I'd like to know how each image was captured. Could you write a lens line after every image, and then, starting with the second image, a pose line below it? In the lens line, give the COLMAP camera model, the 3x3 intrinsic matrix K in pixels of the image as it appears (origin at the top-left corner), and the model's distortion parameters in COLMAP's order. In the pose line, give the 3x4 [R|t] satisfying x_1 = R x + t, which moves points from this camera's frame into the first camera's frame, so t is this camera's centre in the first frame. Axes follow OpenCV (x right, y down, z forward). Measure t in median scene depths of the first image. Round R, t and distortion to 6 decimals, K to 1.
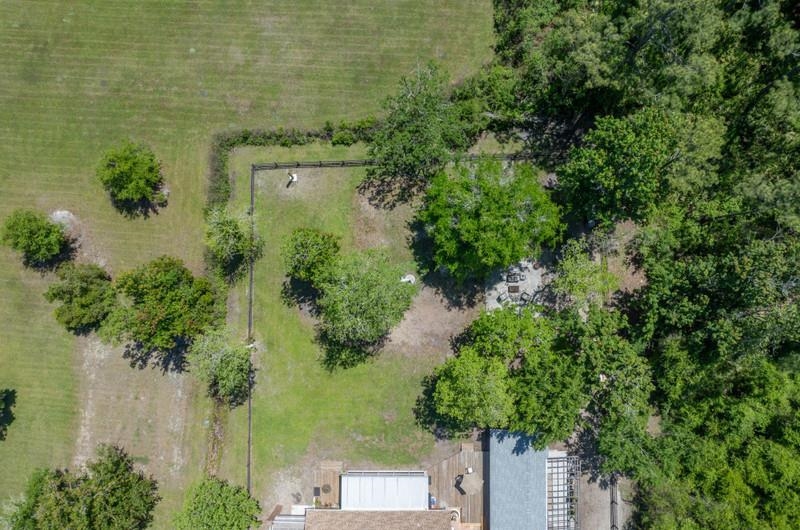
lens RADIAL K [[564.5, 0, 397.2], [0, 564.5, 266.4], [0, 0, 1]] dist [-0.055562, 0.026628]
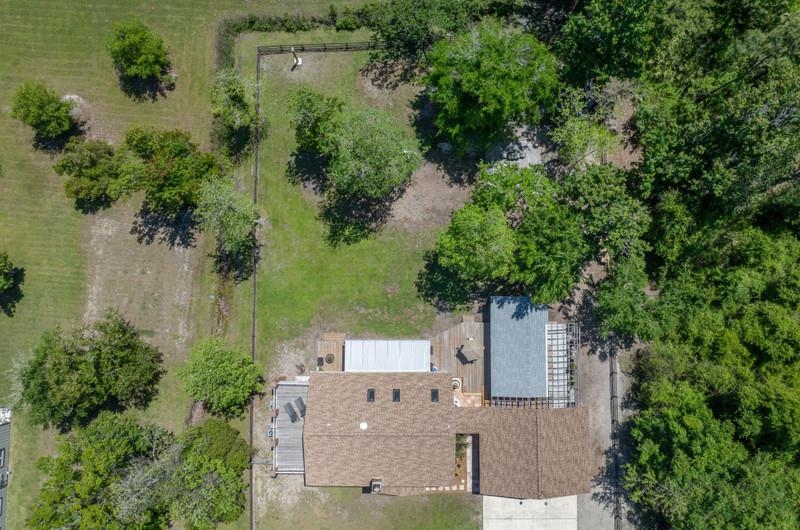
lens RADIAL K [[564.5, 0, 397.7], [0, 564.5, 266.1], [0, 0, 1]] dist [-0.055562, 0.026628]
pose [[0.999999, 0.001242, -0.000379, -0.002935], [-0.001242, 0.999999, 0.000858, 0.223487], [0.000380, -0.000857, 1.000000, -0.019637]]
